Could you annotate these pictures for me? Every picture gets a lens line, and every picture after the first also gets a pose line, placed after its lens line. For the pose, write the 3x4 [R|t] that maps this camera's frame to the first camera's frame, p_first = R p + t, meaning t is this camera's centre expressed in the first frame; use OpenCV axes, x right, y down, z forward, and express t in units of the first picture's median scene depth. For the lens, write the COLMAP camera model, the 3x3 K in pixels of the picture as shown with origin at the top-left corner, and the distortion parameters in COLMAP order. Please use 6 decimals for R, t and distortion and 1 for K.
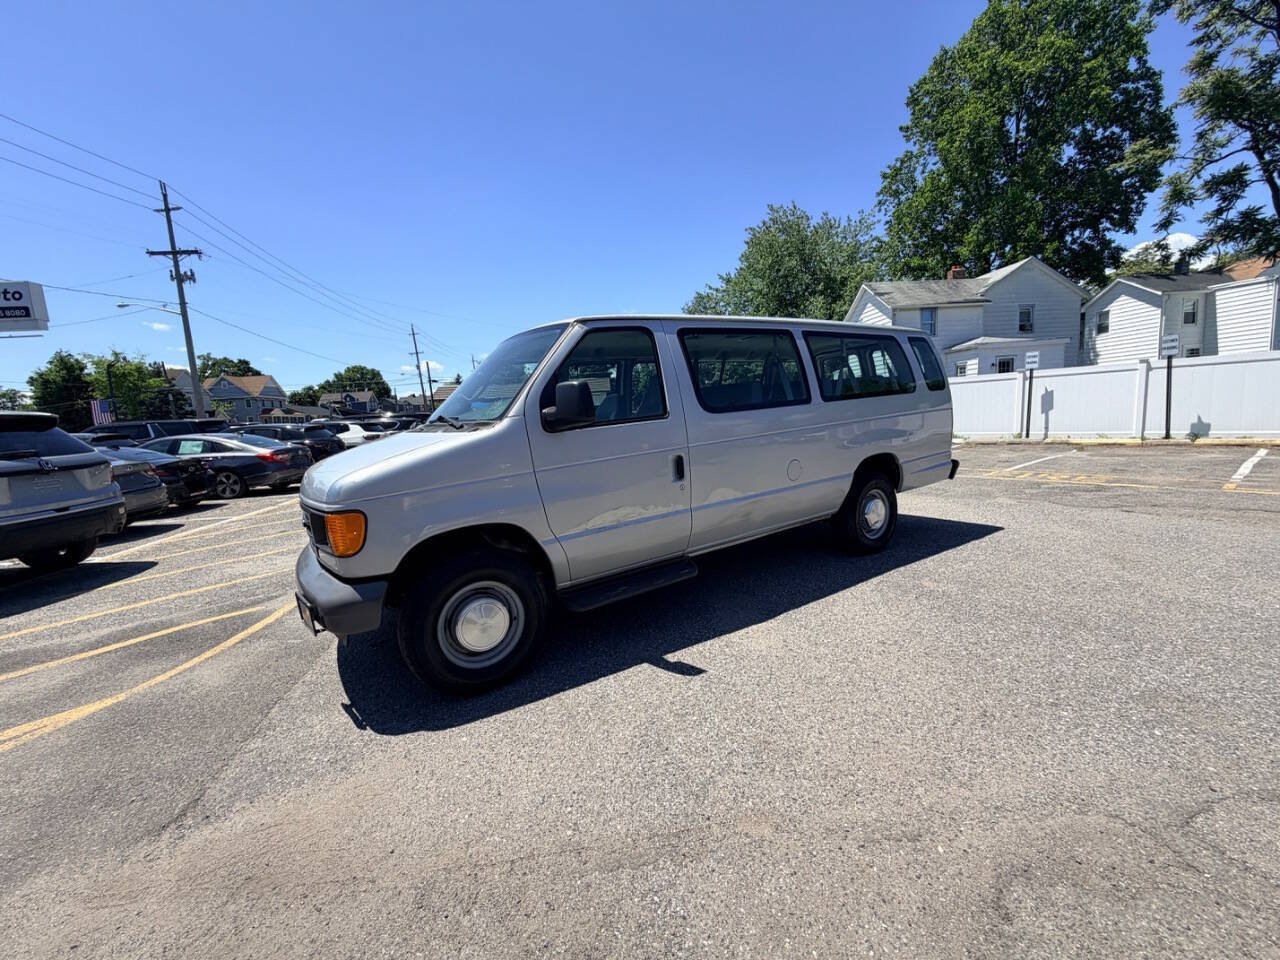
lens RADIAL K [[507.6, 0, 638.0], [0, 507.6, 481.7], [0, 0, 1]] dist [0.000007, -0.000142]
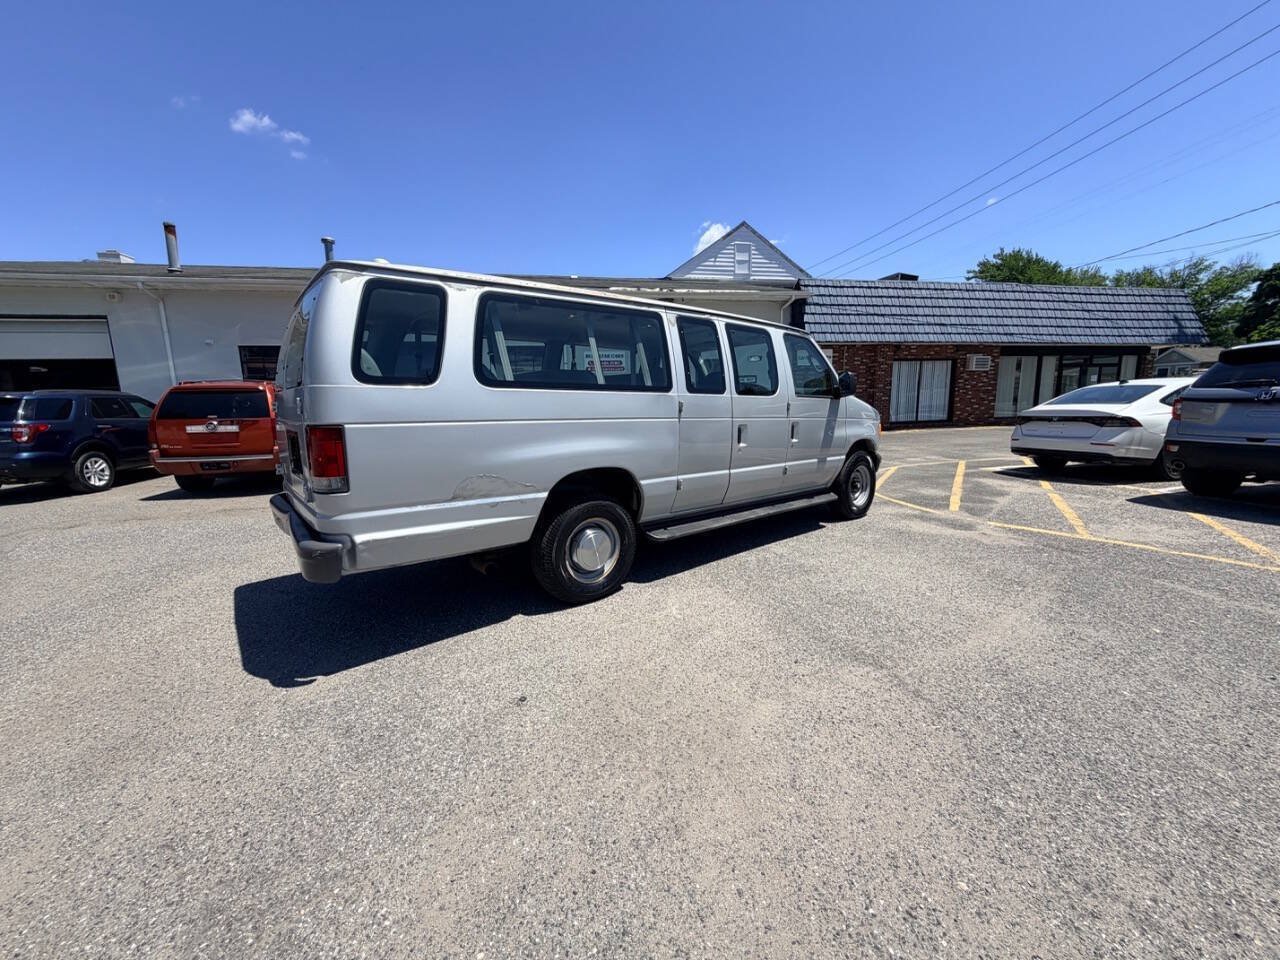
lens RADIAL K [[507.6, 0, 637.1], [0, 507.6, 482.4], [0, 0, 1]] dist [0.000007, -0.000142]
pose [[-0.990886, 0.098749, -0.091621, 0.083272], [0.068789, 0.955721, 0.286121, -0.095914], [0.115818, 0.277211, -0.953803, 0.733739]]
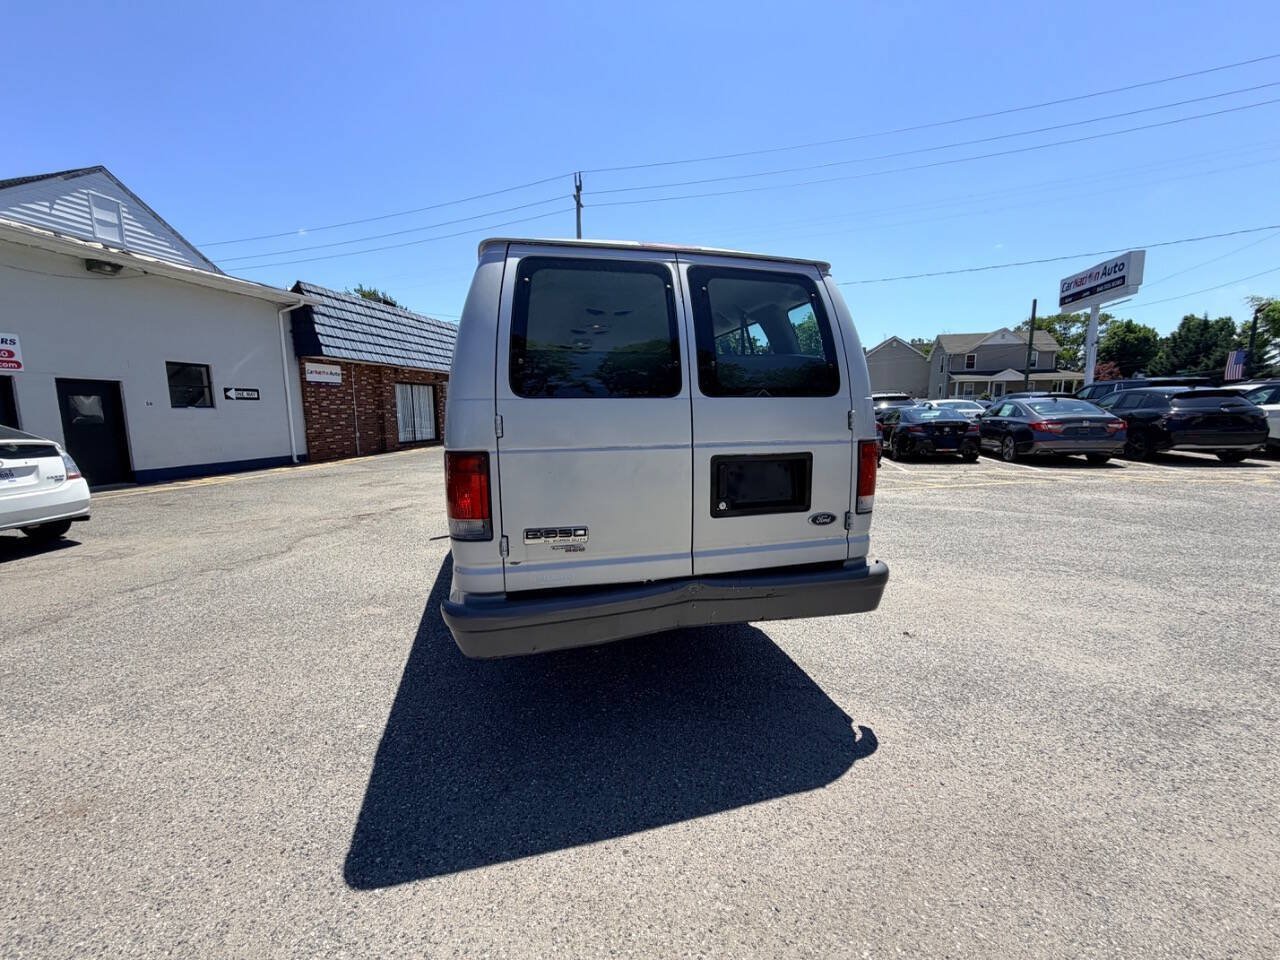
lens RADIAL K [[507.6, 0, 638.3], [0, 507.6, 483.0], [0, 0, 1]] dist [0.000007, -0.000142]
pose [[-0.316488, 0.195696, -0.928191, 0.377063], [-0.087377, 0.968315, 0.233948, -0.090177], [0.944564, 0.155144, -0.289360, 0.509903]]
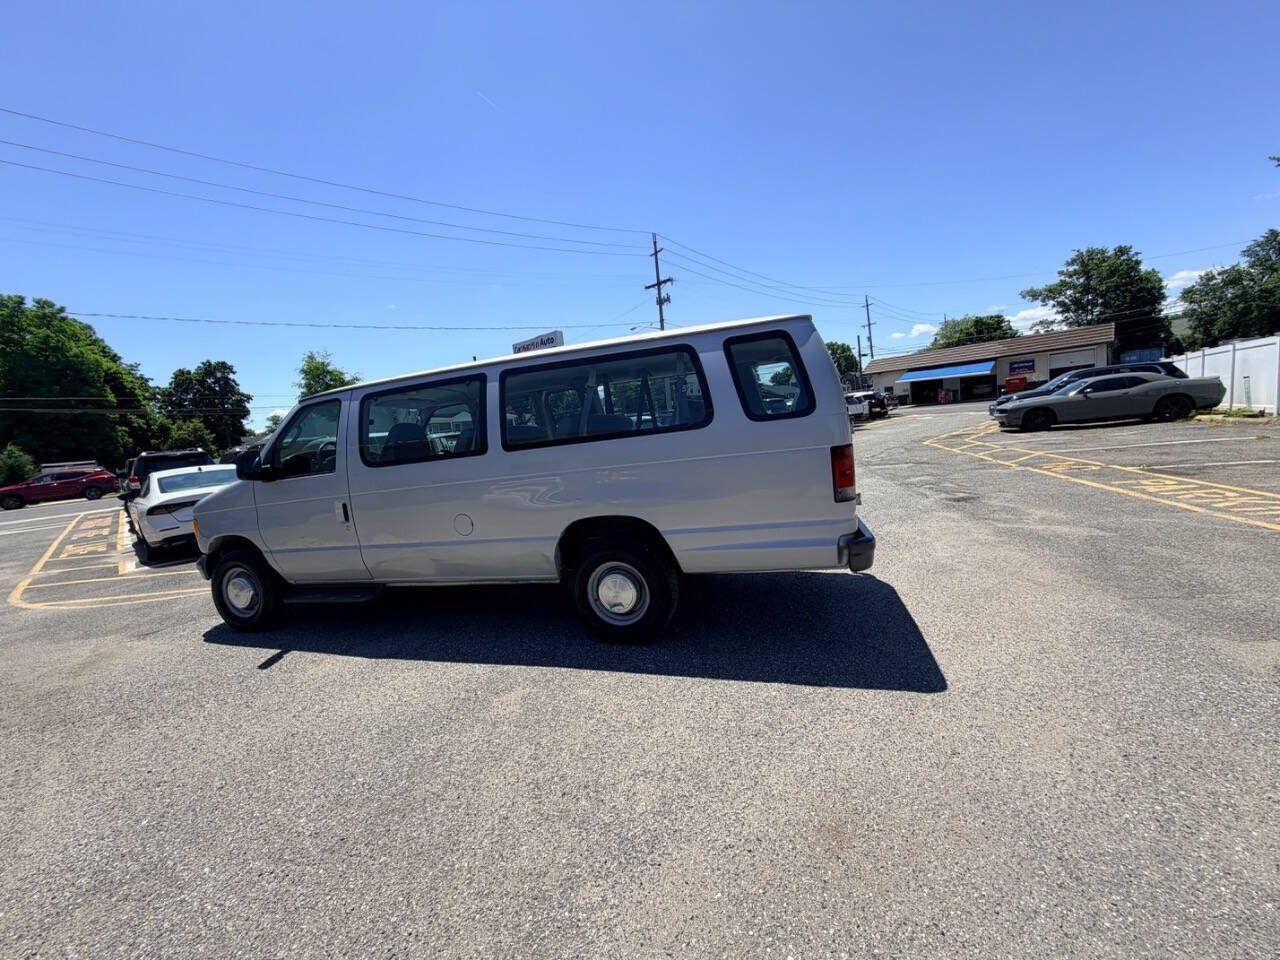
lens RADIAL K [[507.6, 0, 639.0], [0, 507.6, 485.1], [0, 0, 1]] dist [0.000007, -0.000142]
pose [[0.637180, 0.090737, -0.765355, 0.376919], [-0.042130, 0.995661, 0.082967, -0.057652], [0.769562, -0.020621, 0.638239, 0.195450]]
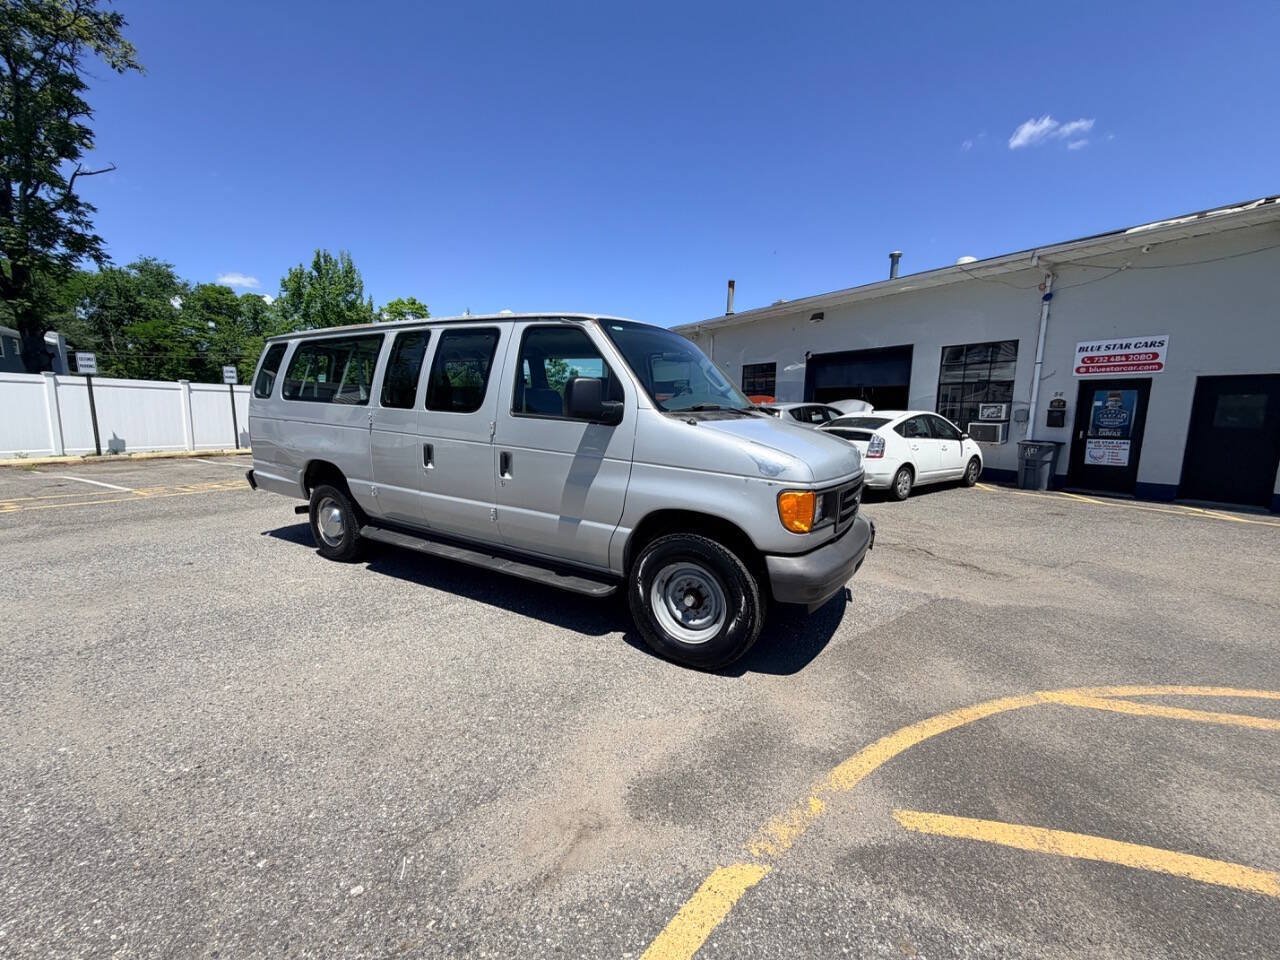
lens RADIAL K [[507.6, 0, 640.0], [0, 507.6, 484.8], [0, 0, 1]] dist [0.000007, -0.000142]
pose [[-0.441671, -0.075659, 0.893981, -0.331532], [0.120687, 0.982371, 0.142765, -0.036858], [-0.889023, 0.170947, -0.424753, 0.437543]]
